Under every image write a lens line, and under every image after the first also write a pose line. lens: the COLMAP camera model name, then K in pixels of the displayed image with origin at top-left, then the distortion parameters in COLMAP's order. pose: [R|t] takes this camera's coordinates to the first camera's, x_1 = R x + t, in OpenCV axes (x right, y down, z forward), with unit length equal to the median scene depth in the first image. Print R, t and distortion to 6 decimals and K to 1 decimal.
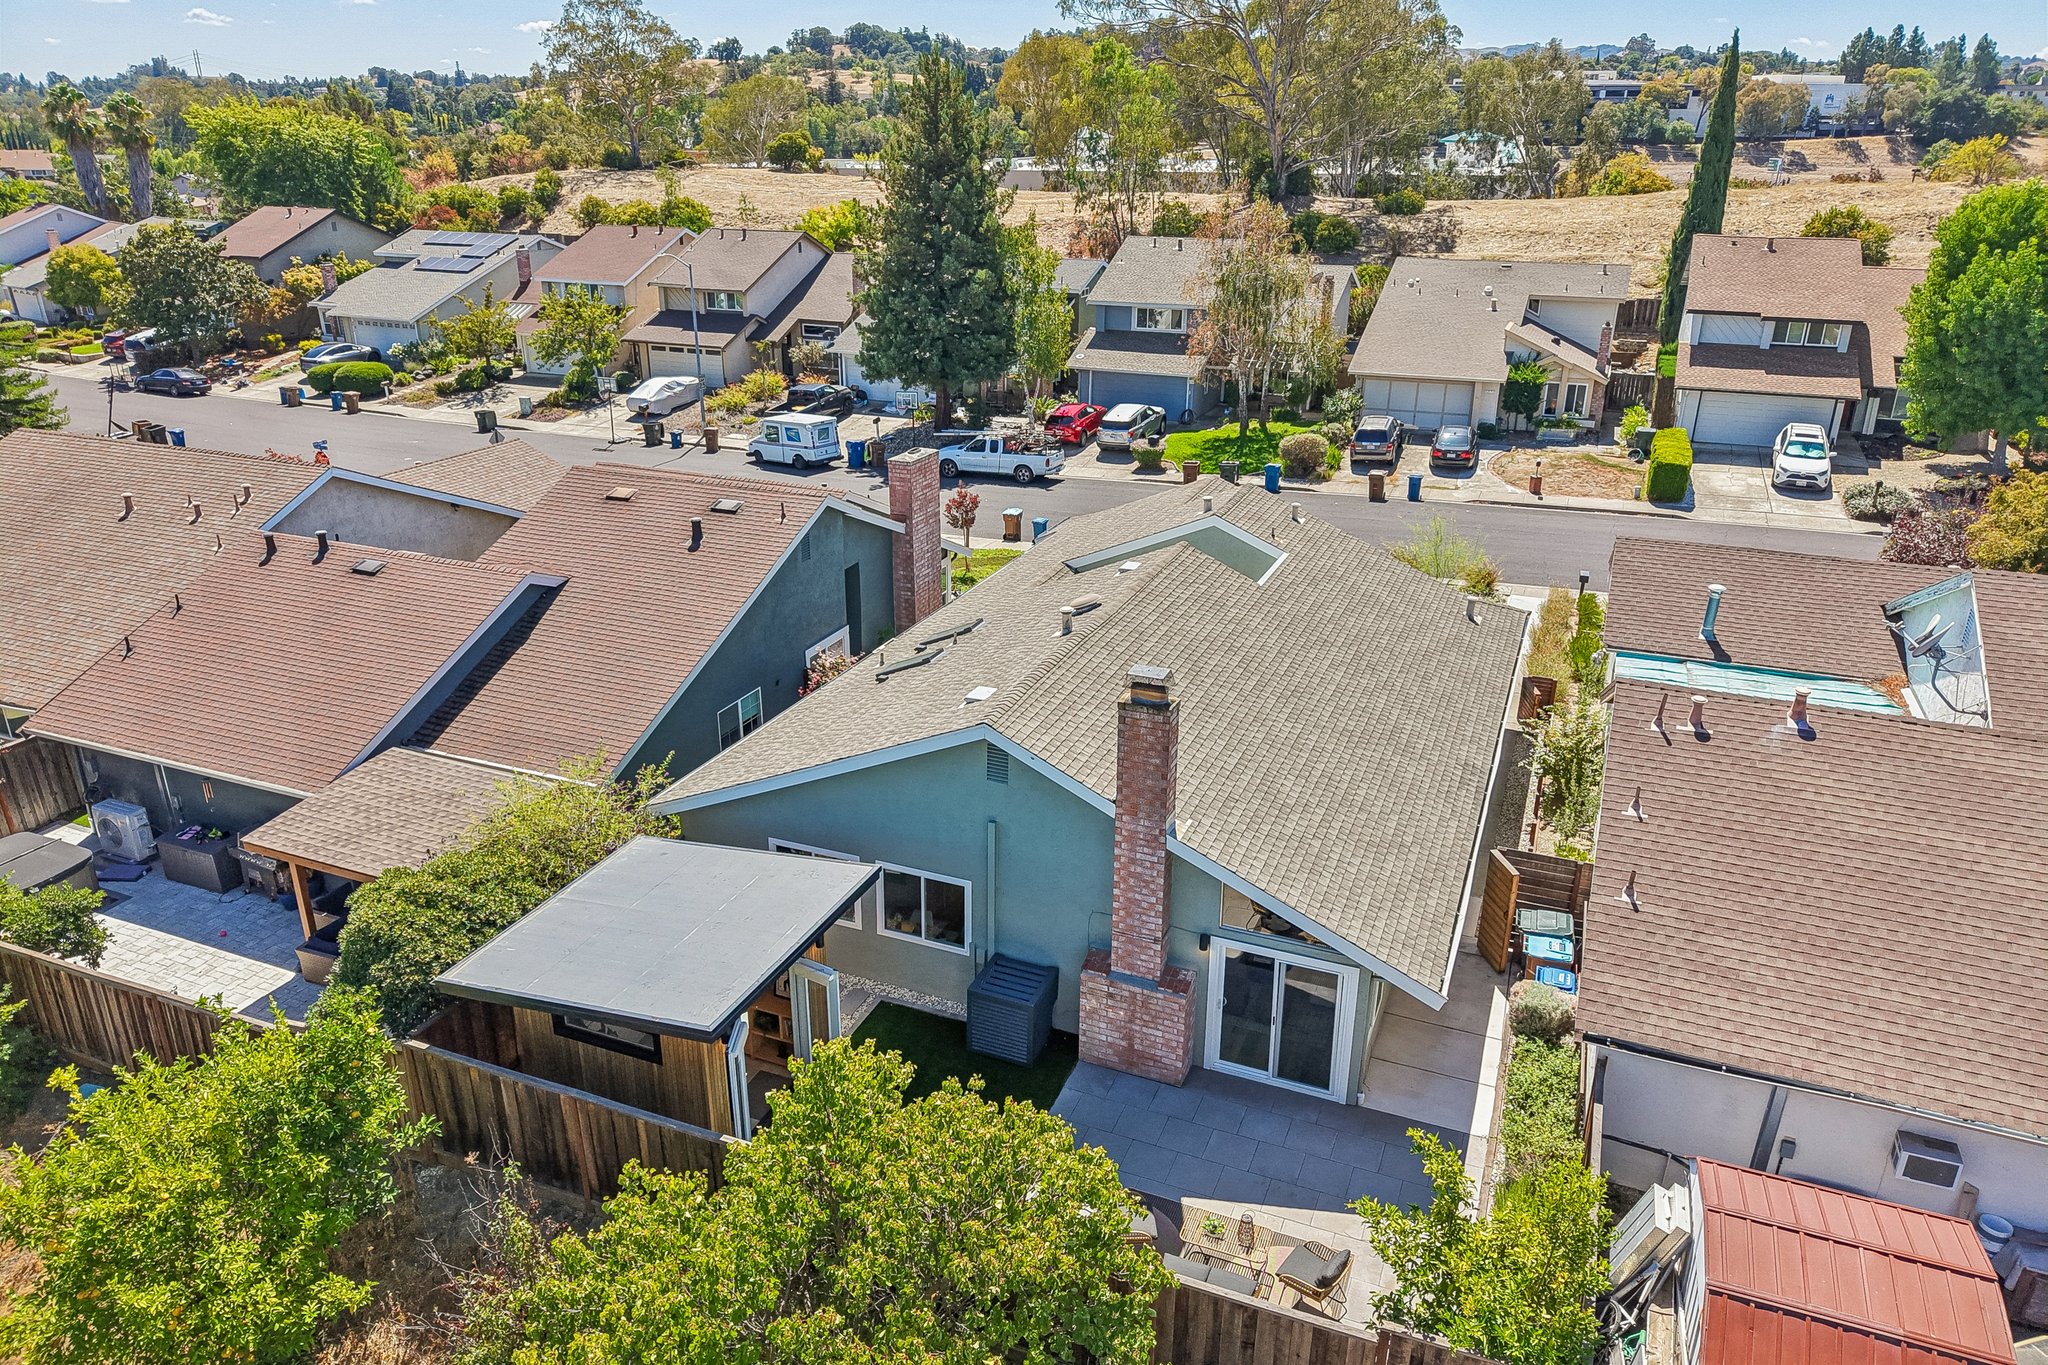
lens RADIAL K [[1388.2, 0, 1024.0], [0, 1388.2, 682.5], [0, 0, 1]] dist [0.005607, 0.003785]
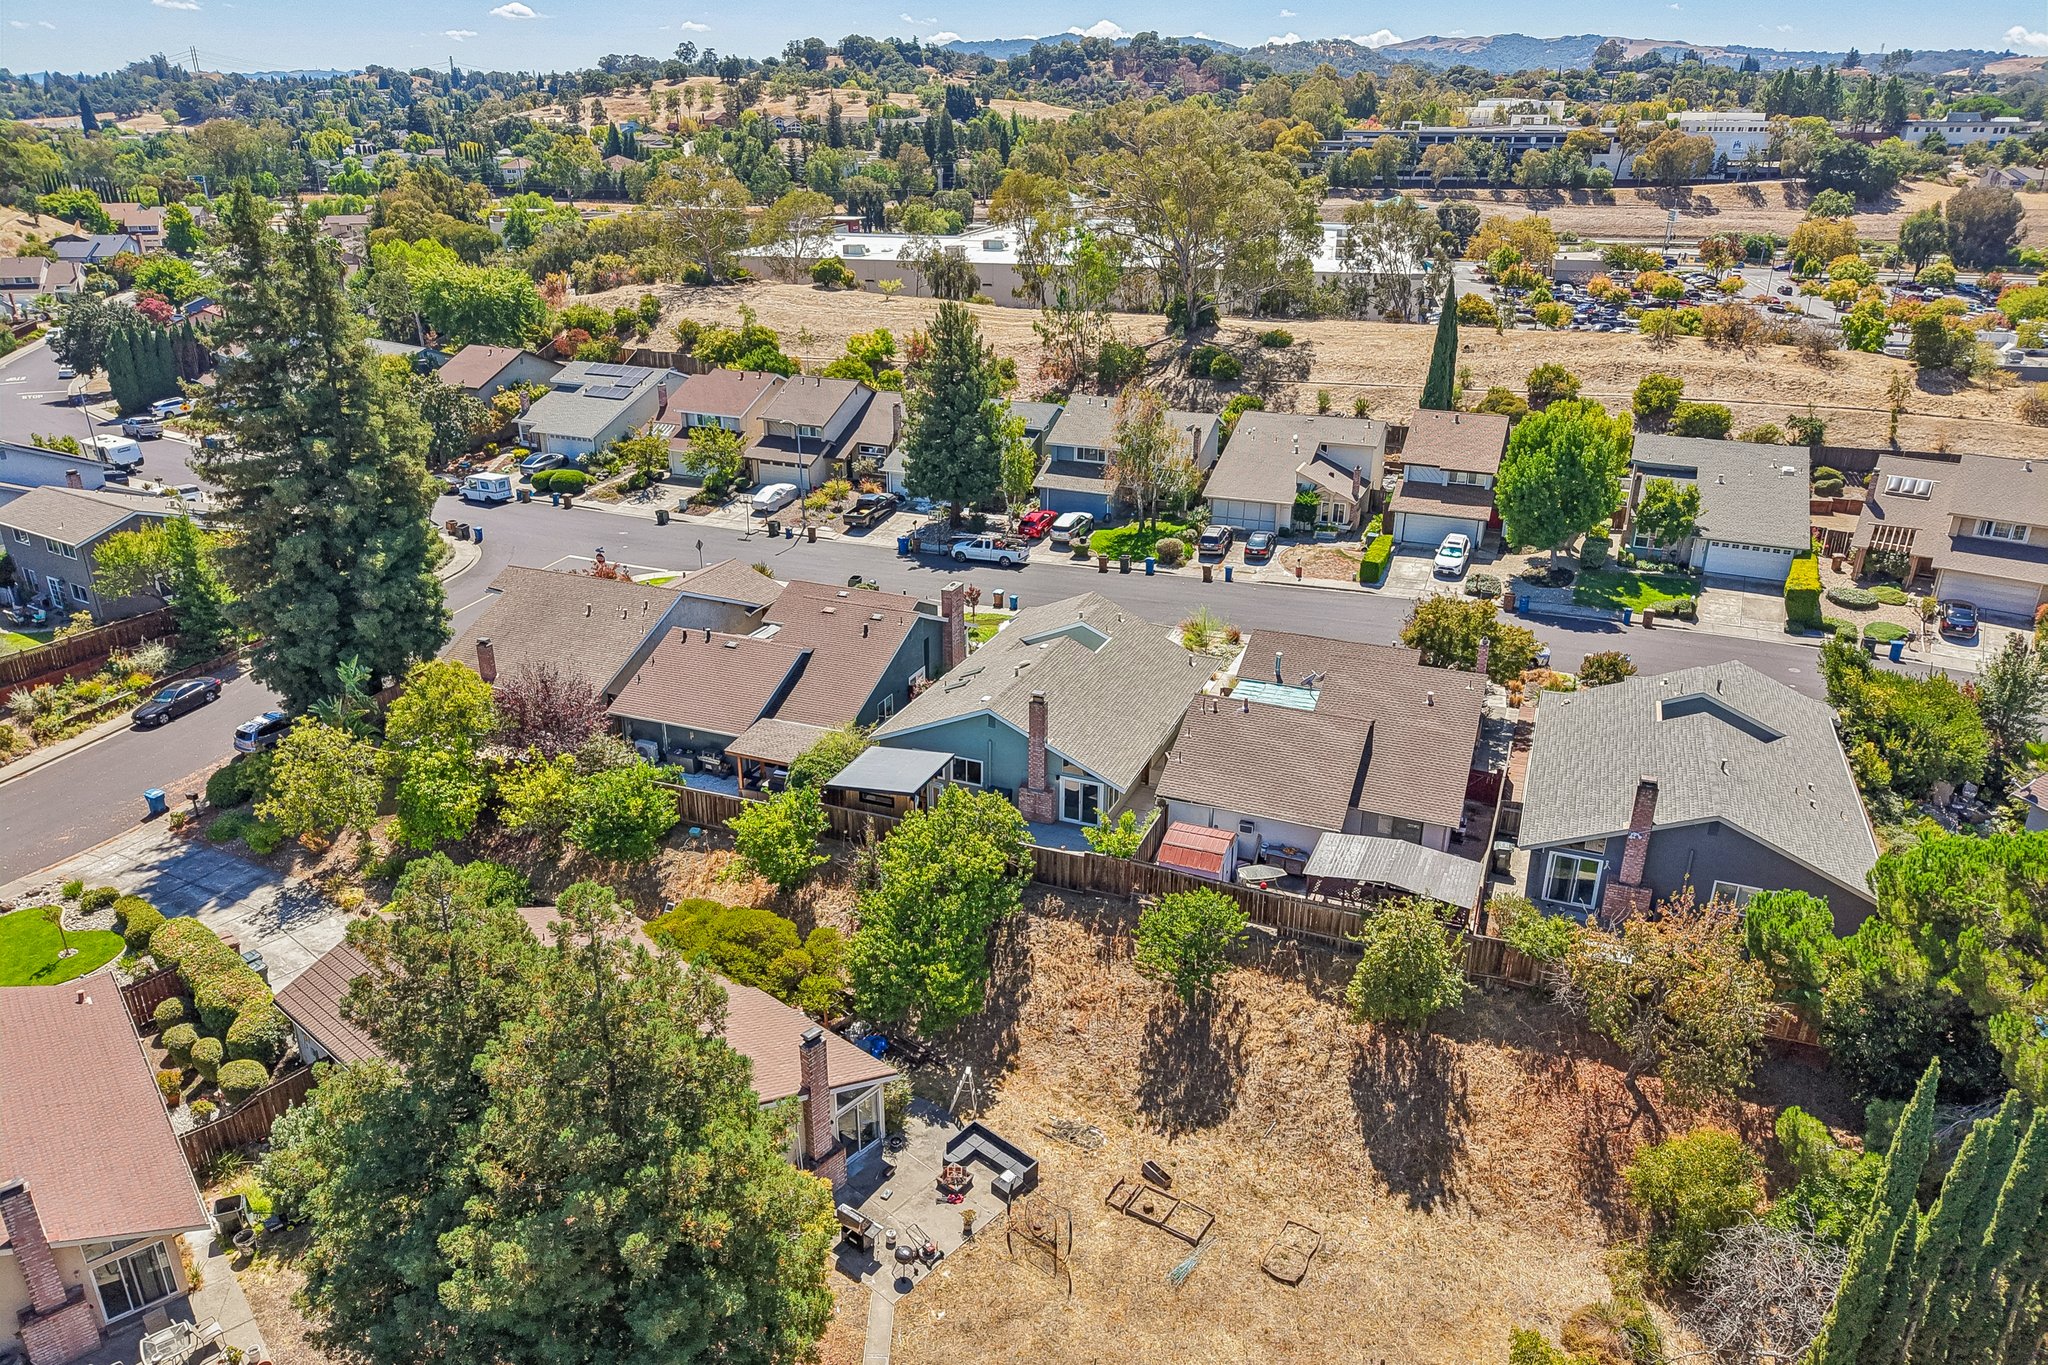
lens RADIAL K [[1388.2, 0, 1024.0], [0, 1388.2, 682.5], [0, 0, 1]] dist [0.005607, 0.003785]
pose [[0.999971, -0.002339, 0.007306, 0.008922], [0.002271, 0.999954, 0.009356, -0.016882], [-0.007328, -0.009339, 0.999930, -0.622516]]
